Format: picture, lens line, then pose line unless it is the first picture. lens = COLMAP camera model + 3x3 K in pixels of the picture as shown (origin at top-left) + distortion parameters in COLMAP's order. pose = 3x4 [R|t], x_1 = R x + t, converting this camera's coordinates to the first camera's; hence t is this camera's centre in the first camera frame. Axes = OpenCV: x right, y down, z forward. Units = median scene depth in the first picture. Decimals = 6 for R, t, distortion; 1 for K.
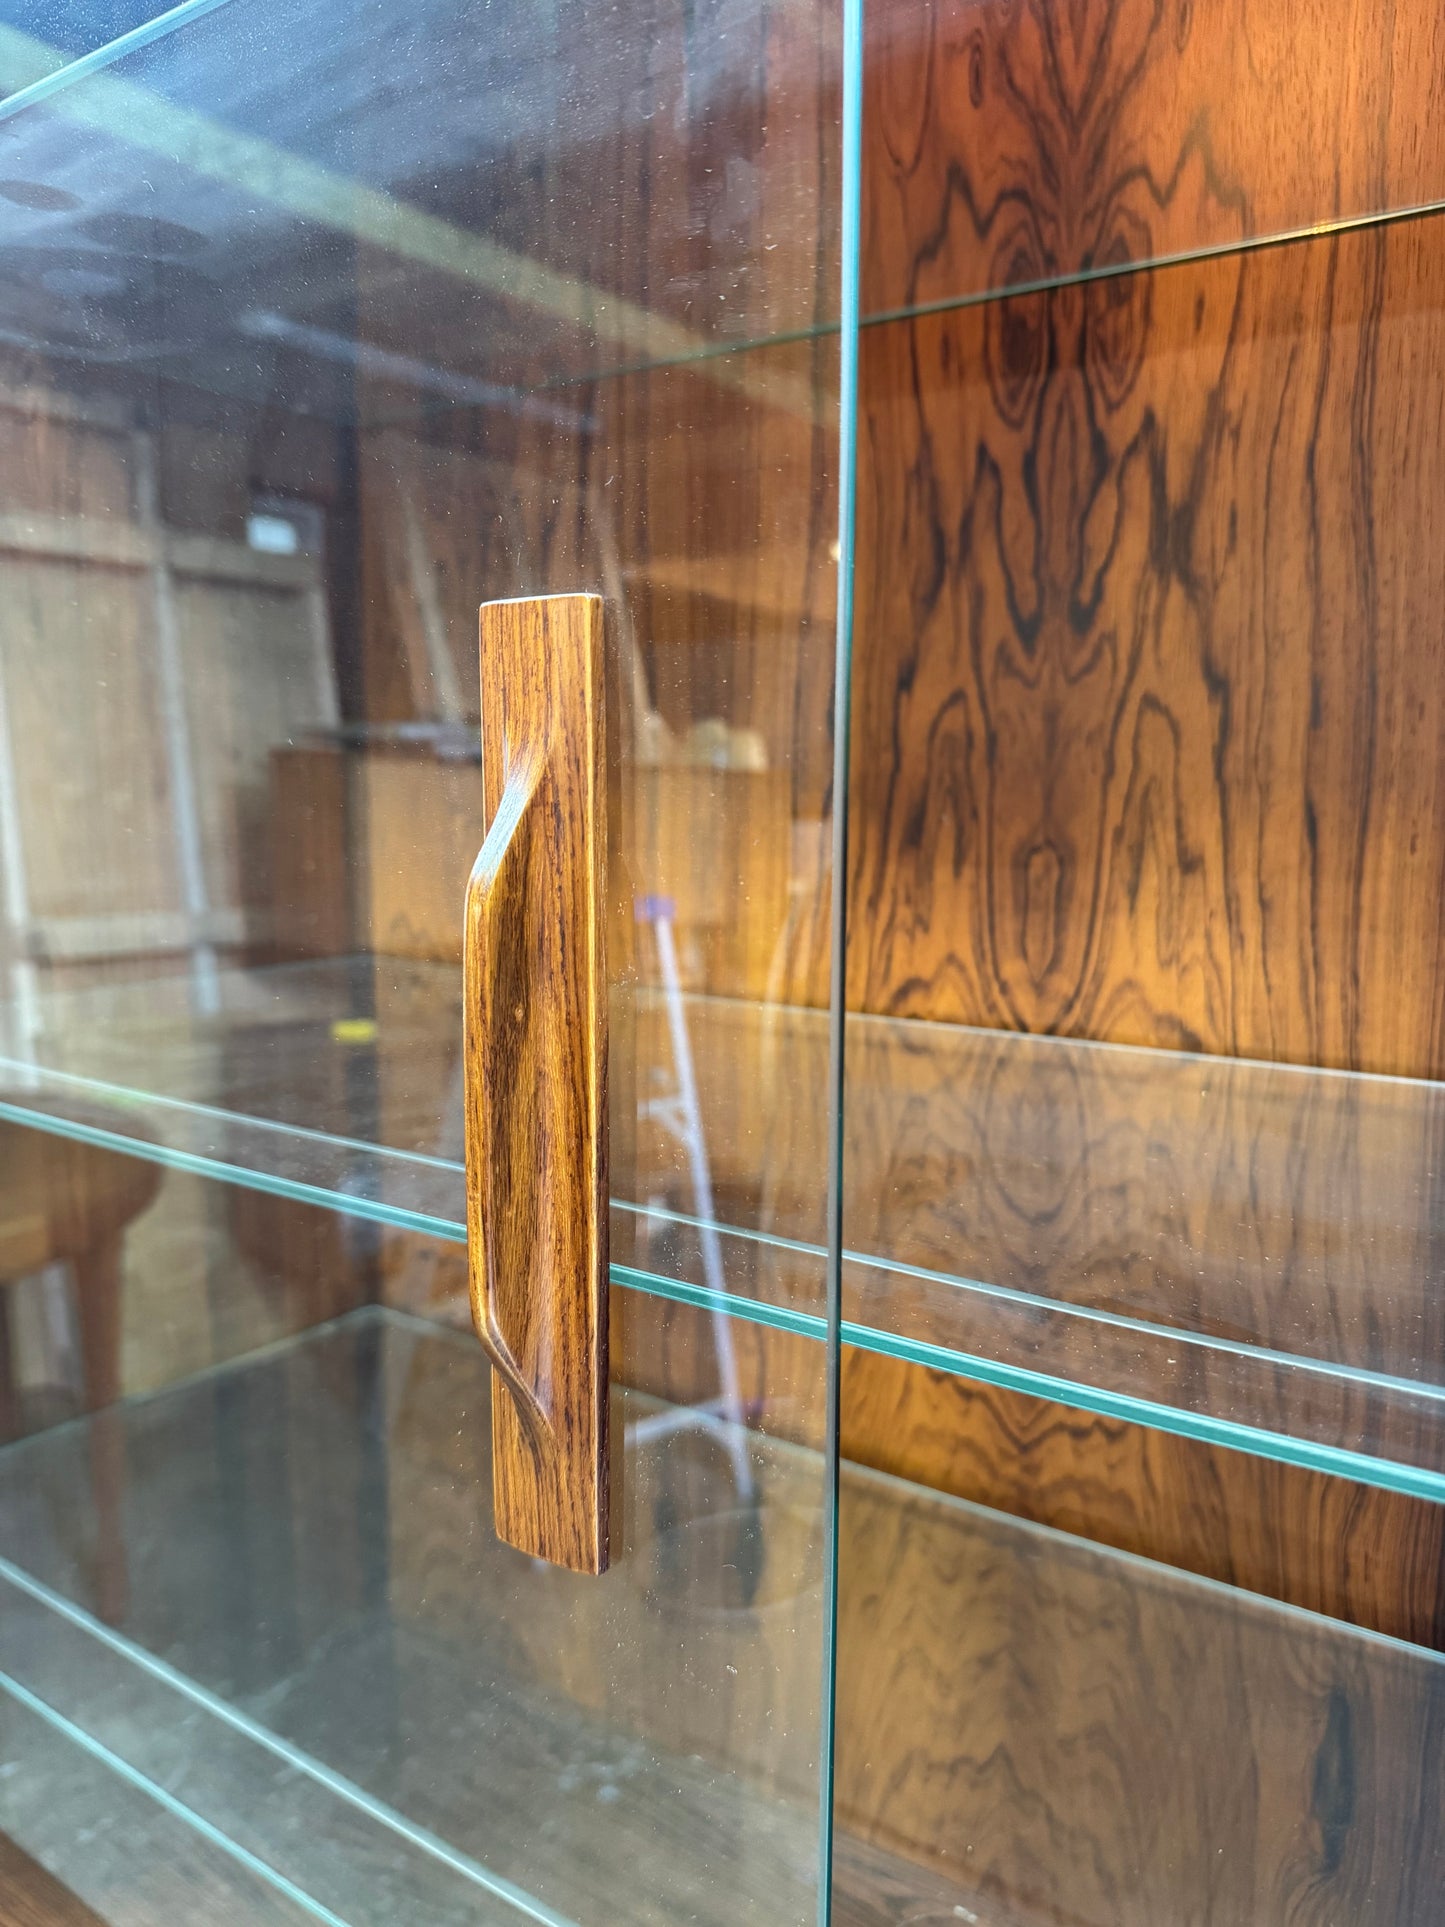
lens RADIAL K [[1344.2, 0, 717.0], [0, 1344.2, 959.6], [0, 0, 1]] dist [0.006951, -0.039523]
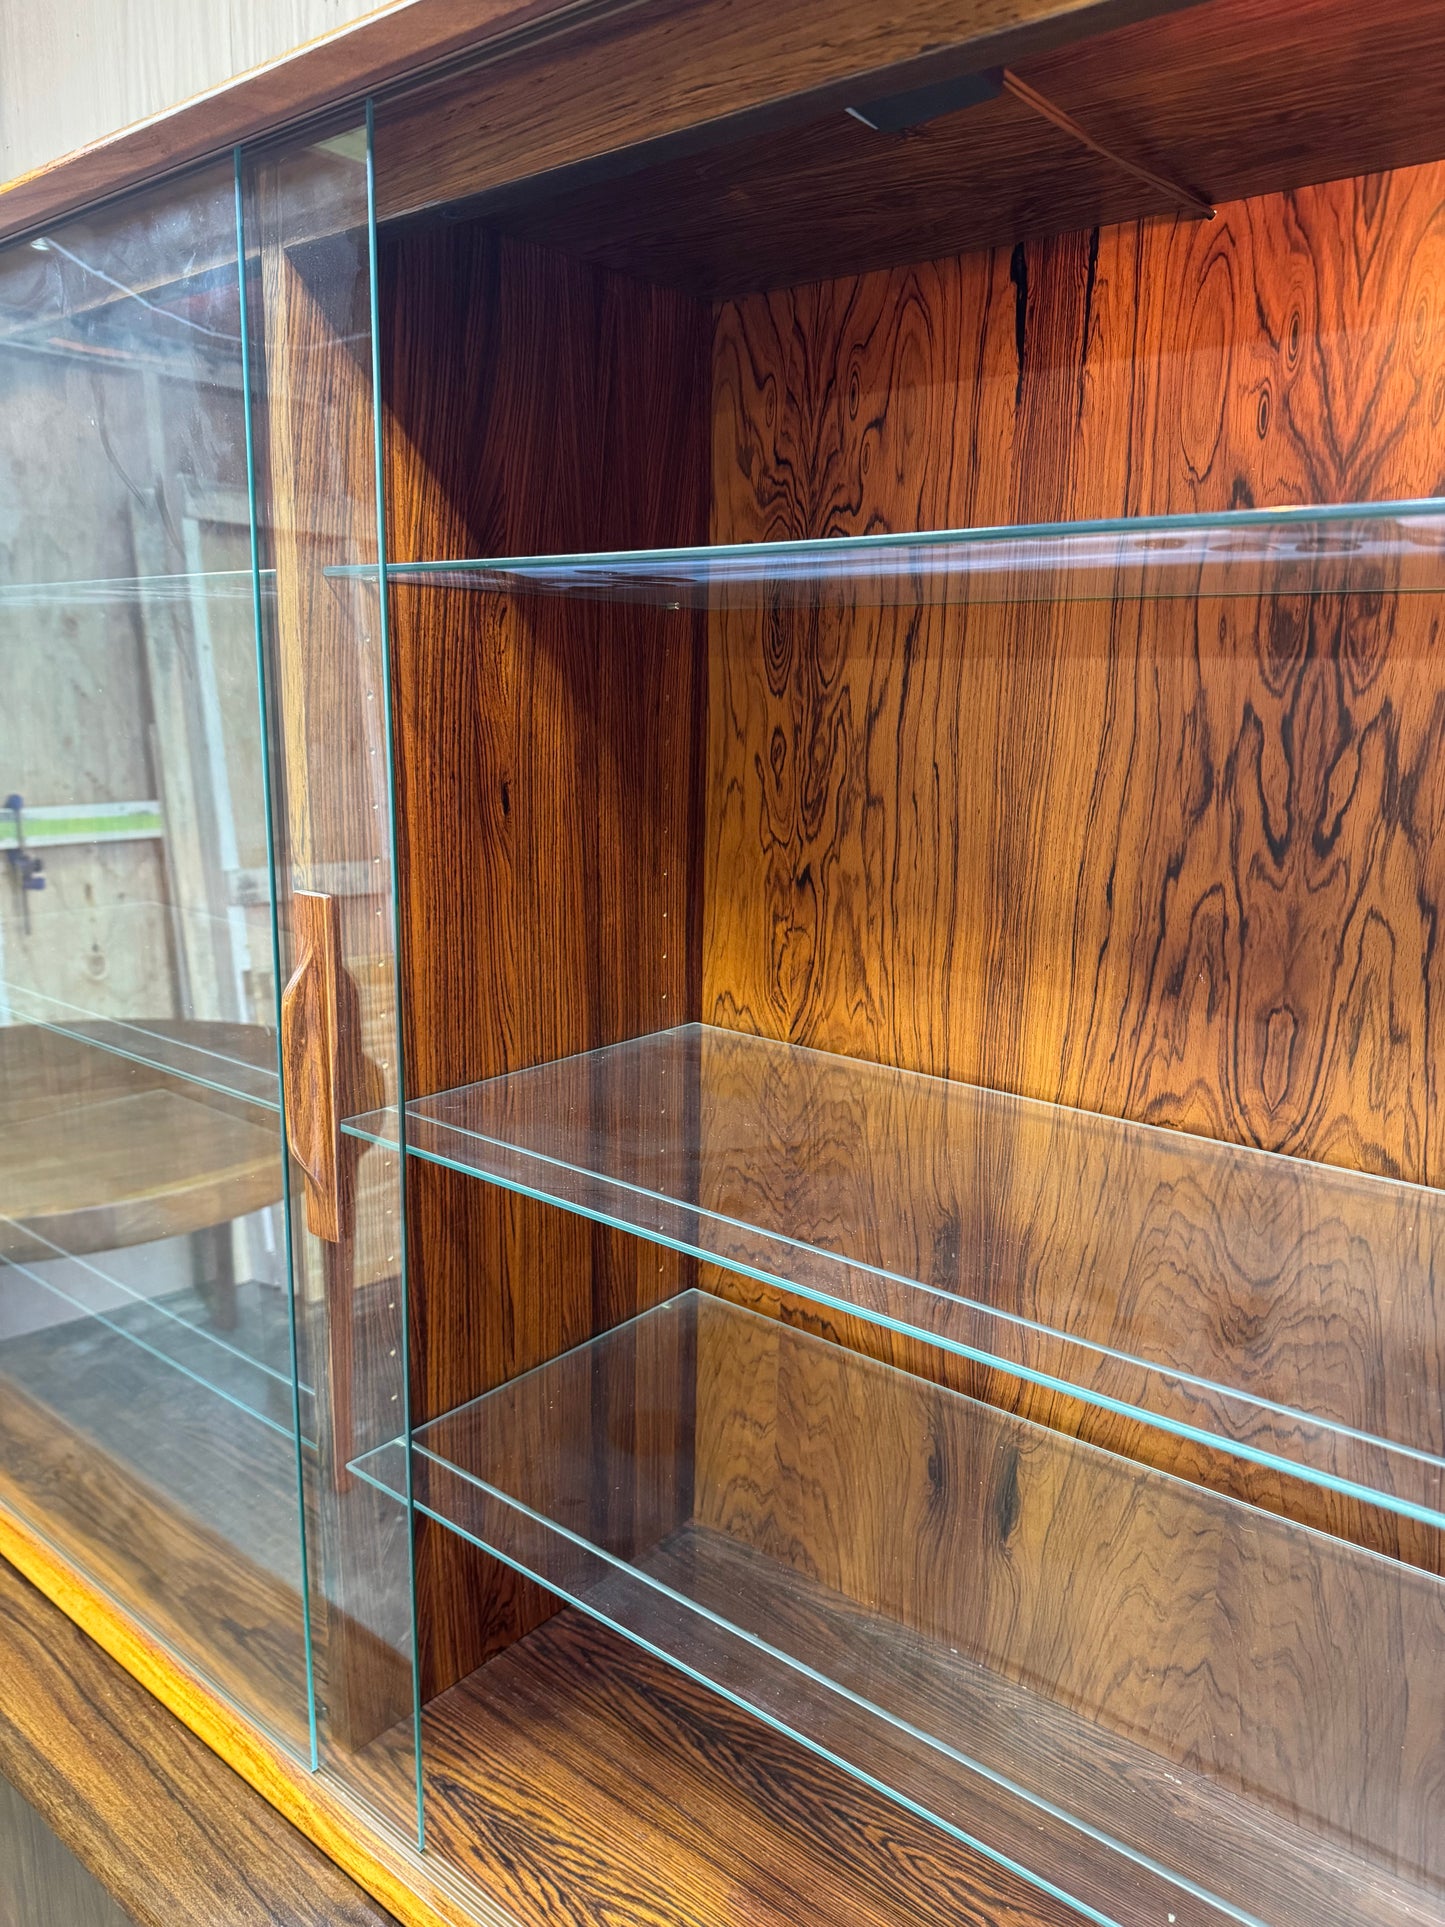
lens RADIAL K [[1368.5, 0, 703.0], [0, 1368.5, 965.6], [0, 0, 1]] dist [0.030640, -0.047612]
pose [[0.995883, 0.025747, -0.086911, -0.205885], [-0.018521, 0.996382, 0.082948, -0.228626], [0.088732, -0.080997, 0.992757, -0.386644]]
